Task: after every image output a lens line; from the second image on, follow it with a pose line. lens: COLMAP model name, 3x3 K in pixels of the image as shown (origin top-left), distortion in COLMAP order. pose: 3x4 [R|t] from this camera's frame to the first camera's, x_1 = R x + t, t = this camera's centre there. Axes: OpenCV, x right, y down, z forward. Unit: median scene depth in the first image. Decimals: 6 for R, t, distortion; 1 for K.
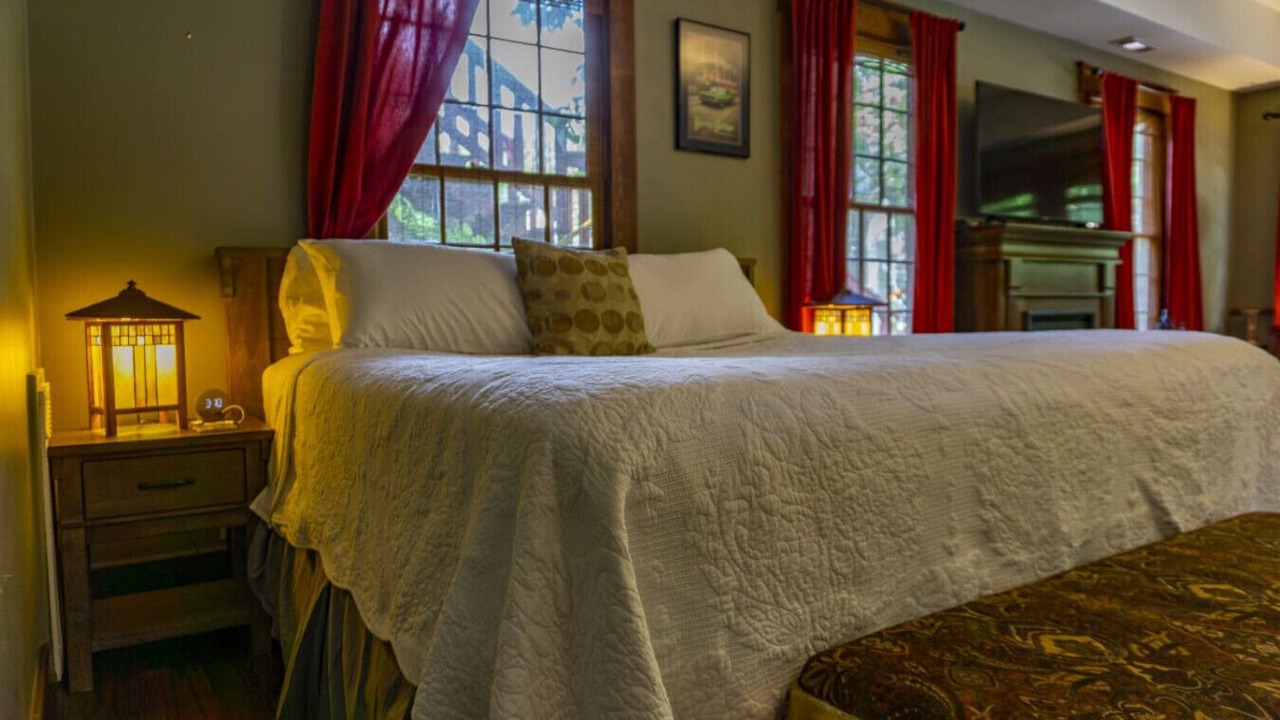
lens RADIAL K [[849.6, 0, 640.0], [0, 849.6, 360.0], [0, 0, 1]] dist [-0.032452, -0.000972]
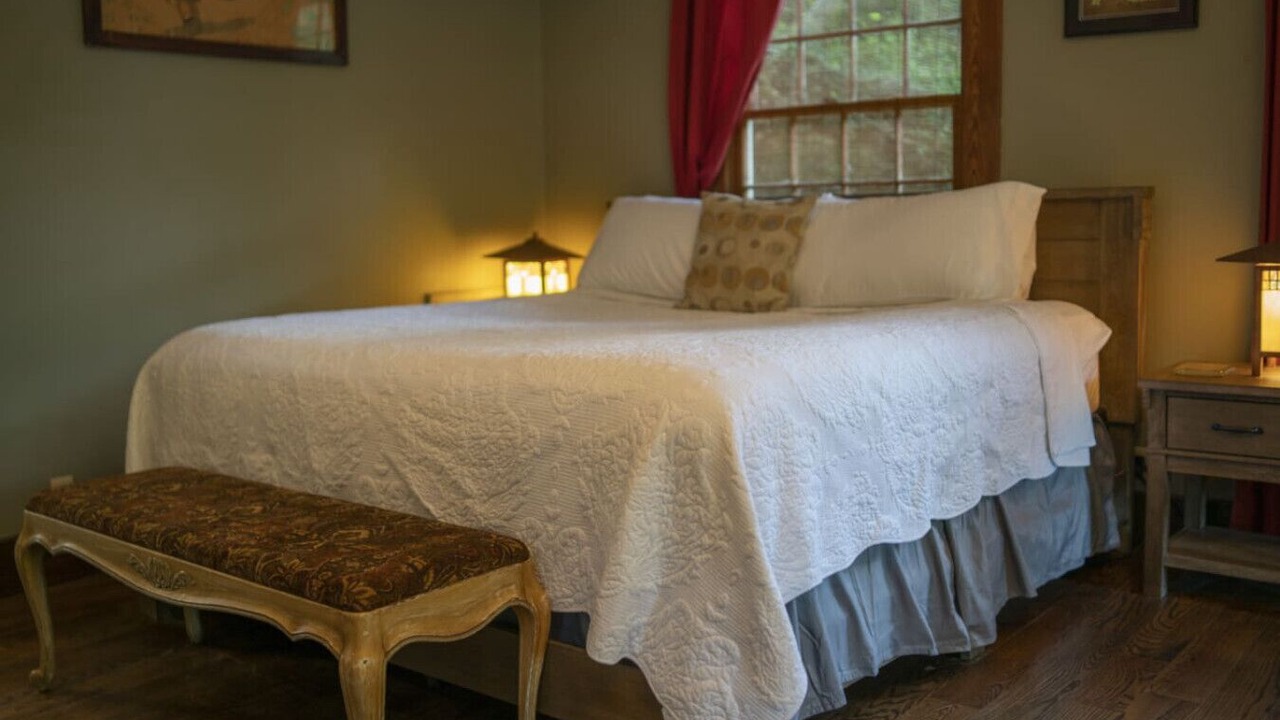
lens RADIAL K [[1201.8, 0, 681.6], [0, 1201.8, 361.6], [0, 0, 1]] dist [-0.045877, -0.003960]
pose [[0.313735, 0.126476, -0.941050, 1.324530], [-0.034789, 0.991955, 0.121719, -0.119991], [0.948873, -0.005449, 0.315611, 0.501263]]
